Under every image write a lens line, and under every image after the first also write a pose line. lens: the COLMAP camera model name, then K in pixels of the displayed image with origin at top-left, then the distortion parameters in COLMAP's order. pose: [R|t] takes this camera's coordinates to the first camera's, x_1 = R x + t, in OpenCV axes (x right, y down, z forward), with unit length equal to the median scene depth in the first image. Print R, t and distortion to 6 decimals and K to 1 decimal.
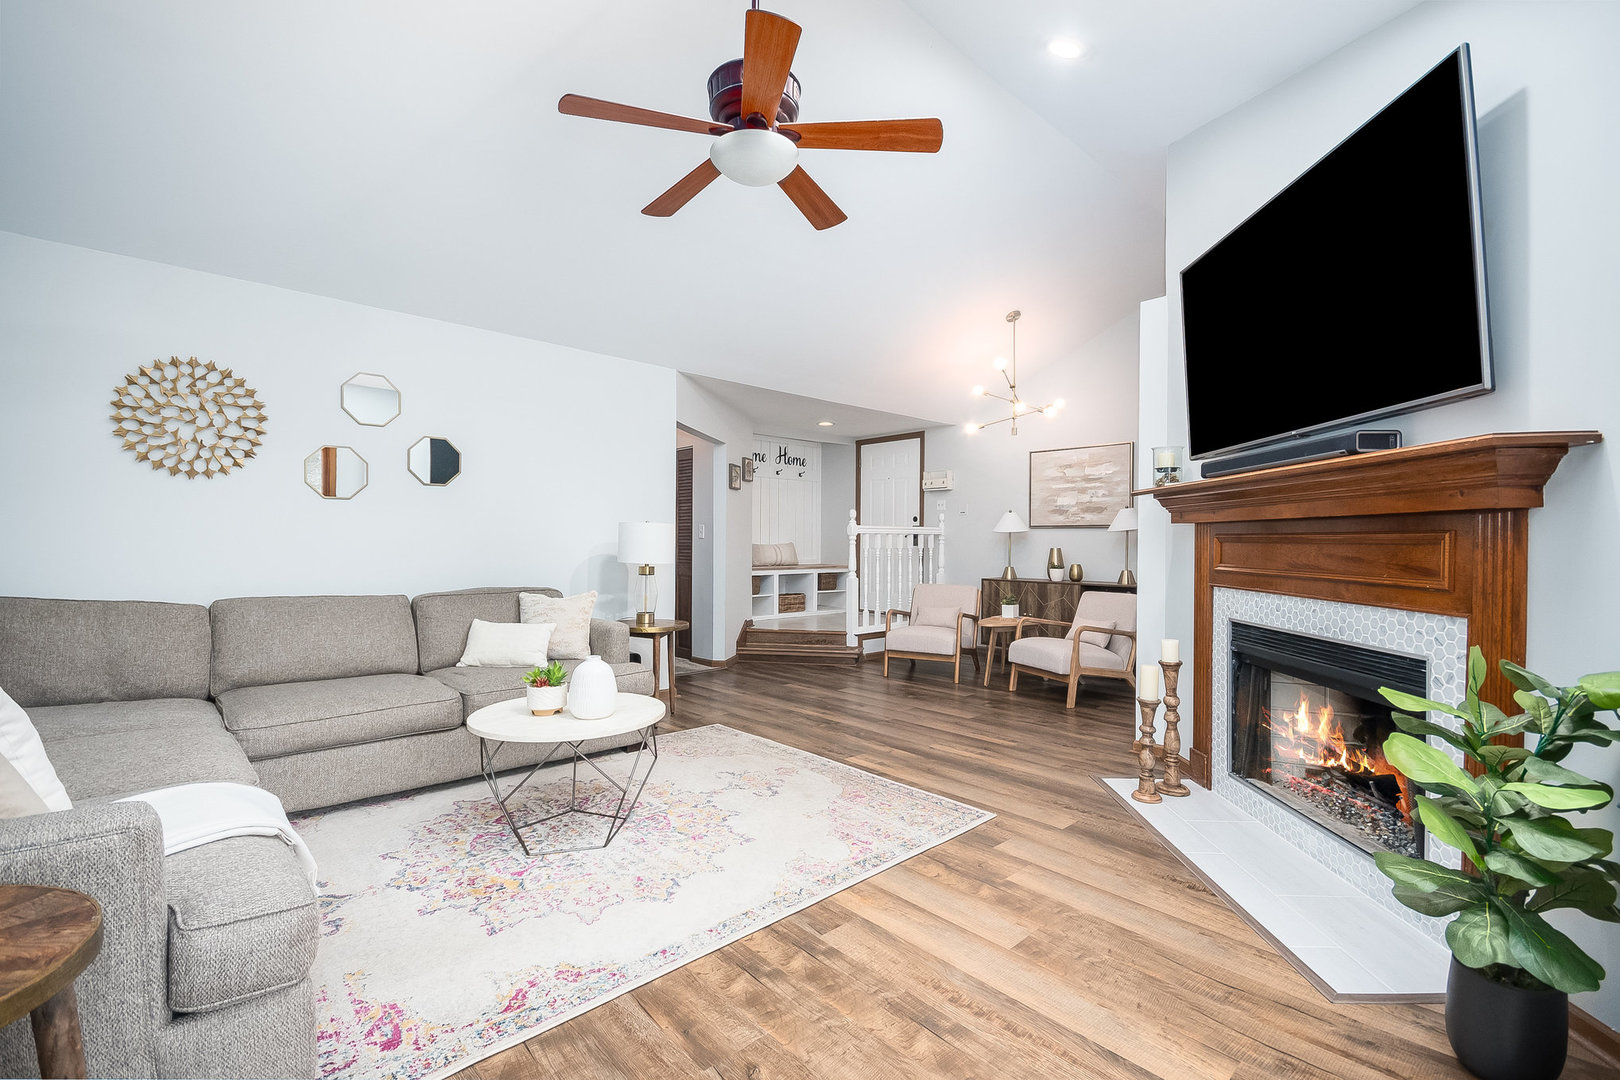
lens RADIAL K [[714.1, 0, 810.0], [0, 714.1, 540.0], [0, 0, 1]] dist [-0.001710, -0.000423]
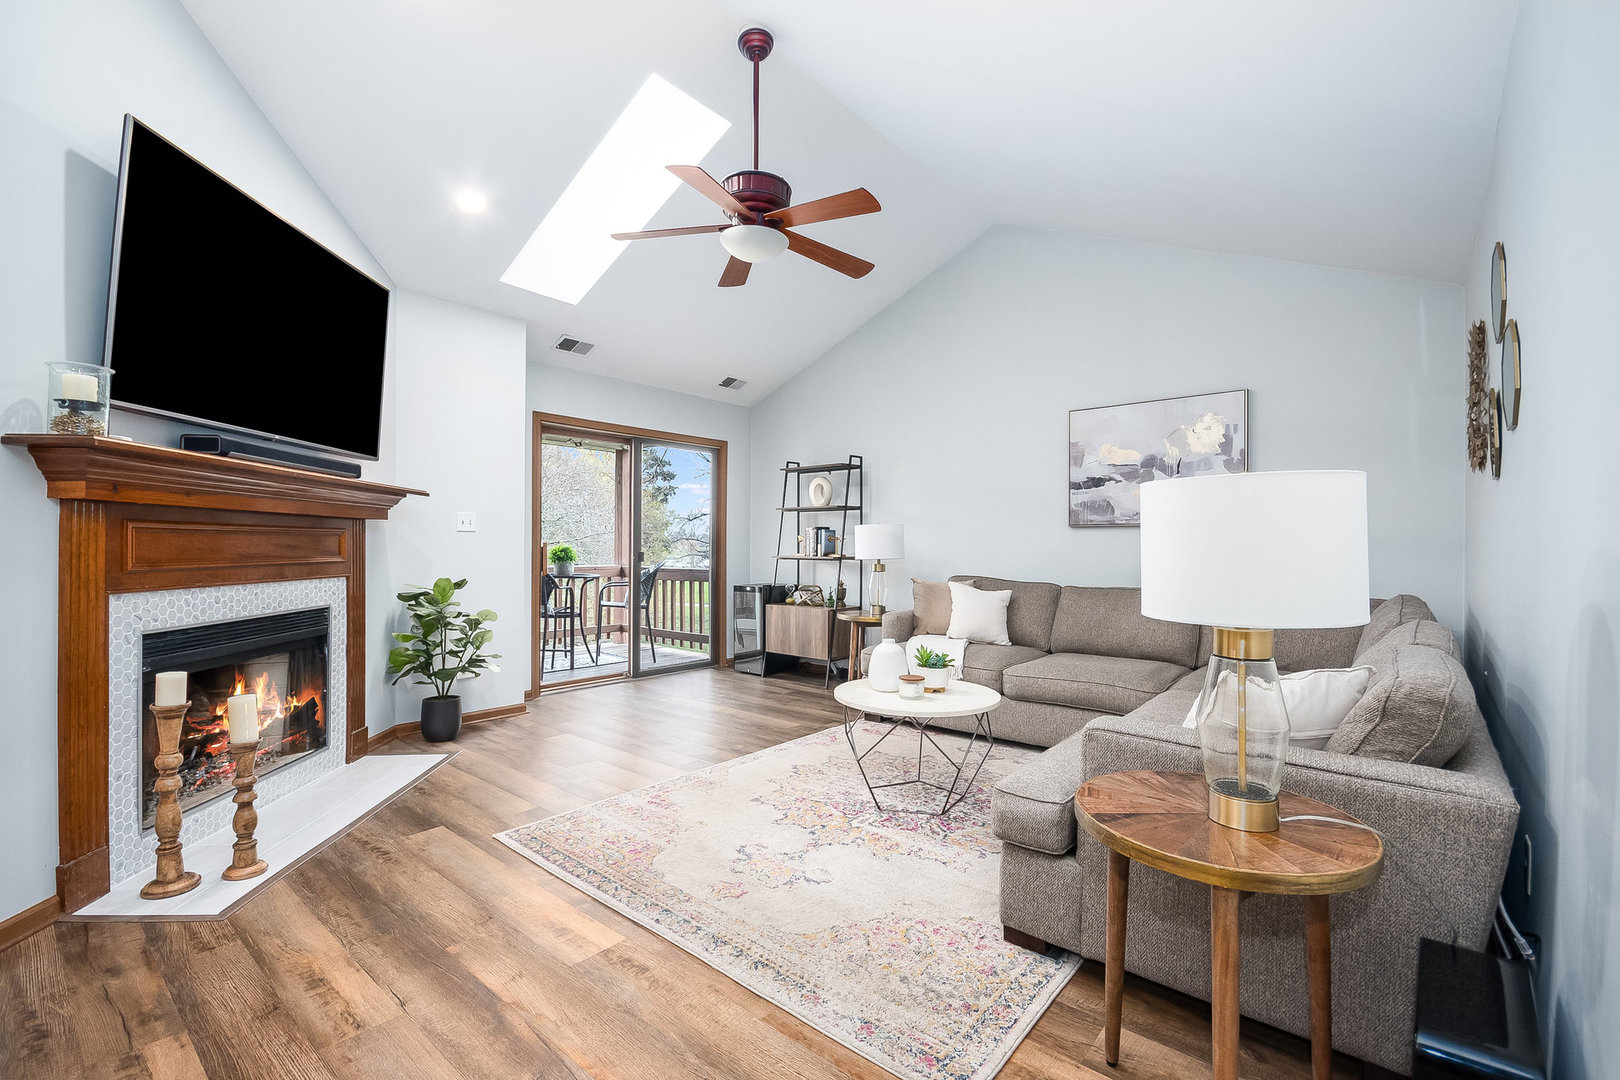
lens RADIAL K [[714.1, 0, 810.0], [0, 714.1, 540.0], [0, 0, 1]] dist [-0.001710, -0.000423]
pose [[-0.993294, -0.015033, -0.114636, -0.037052], [-0.014423, 0.999877, -0.006153, 0.008241], [0.114714, -0.004458, -0.993389, 2.301892]]
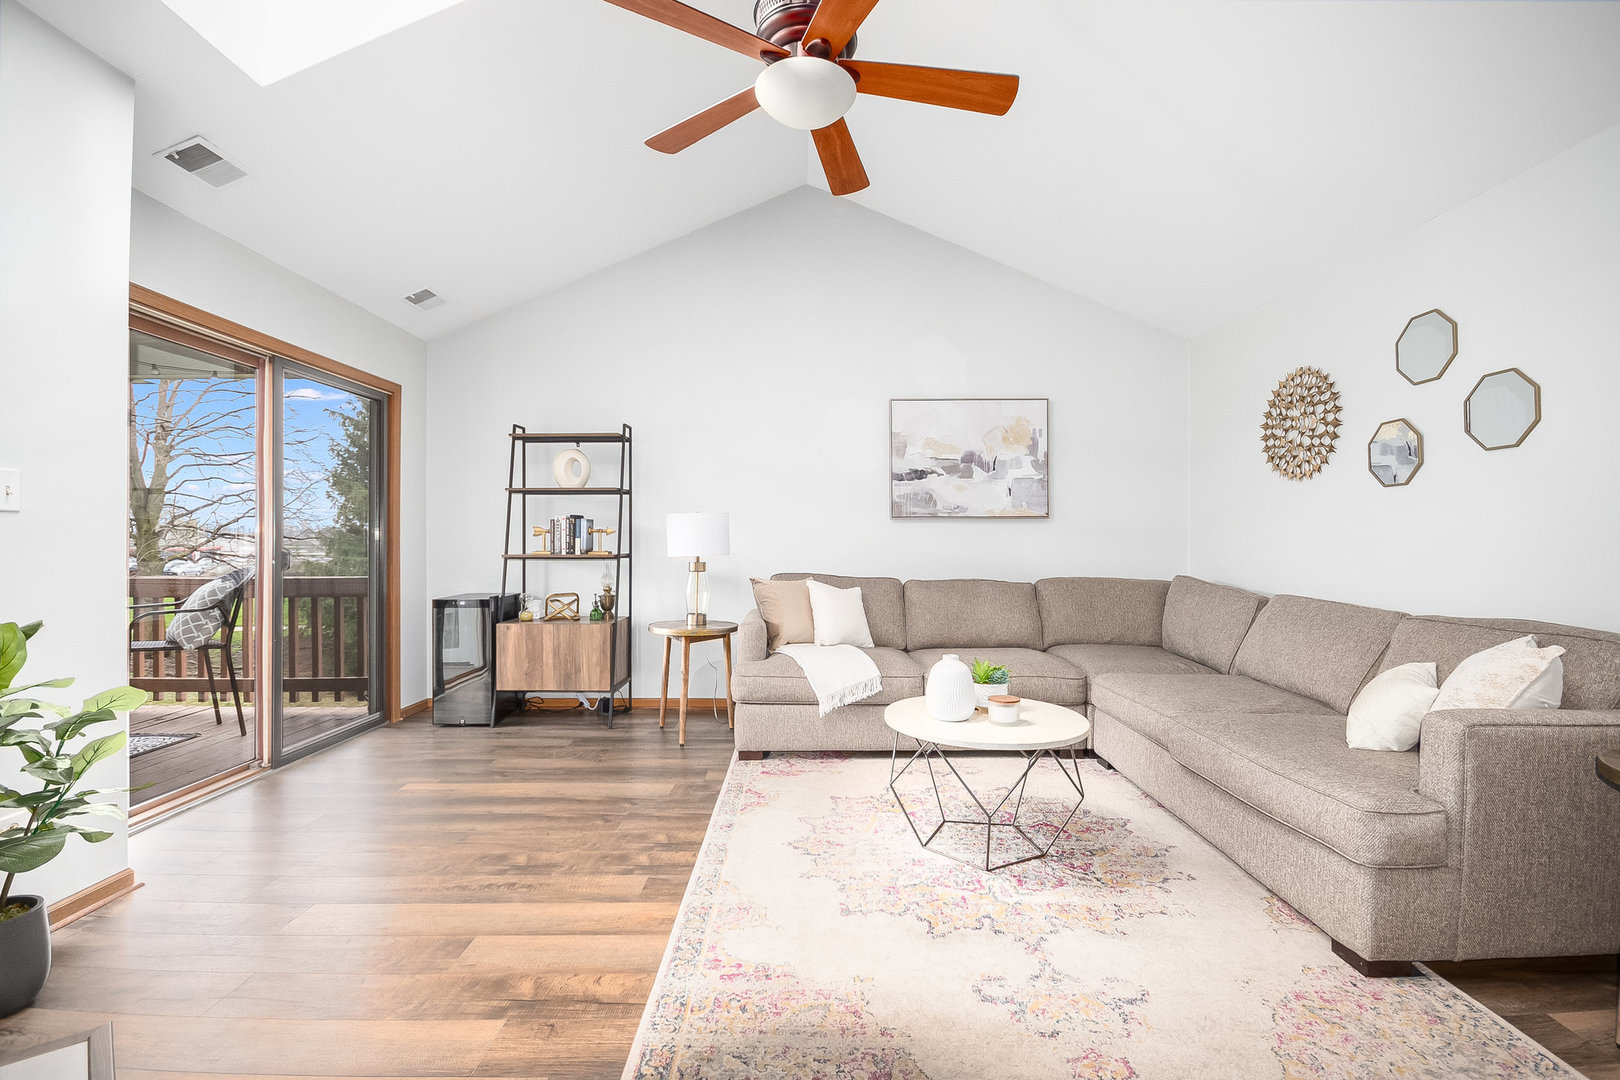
lens RADIAL K [[714.1, 0, 810.0], [0, 714.1, 540.0], [0, 0, 1]] dist [-0.001710, -0.000423]
pose [[-0.683154, -0.008256, -0.730228, 0.552814], [-0.006168, 0.999966, -0.005535, 0.017688], [0.730249, 0.000723, -0.683181, 1.609271]]
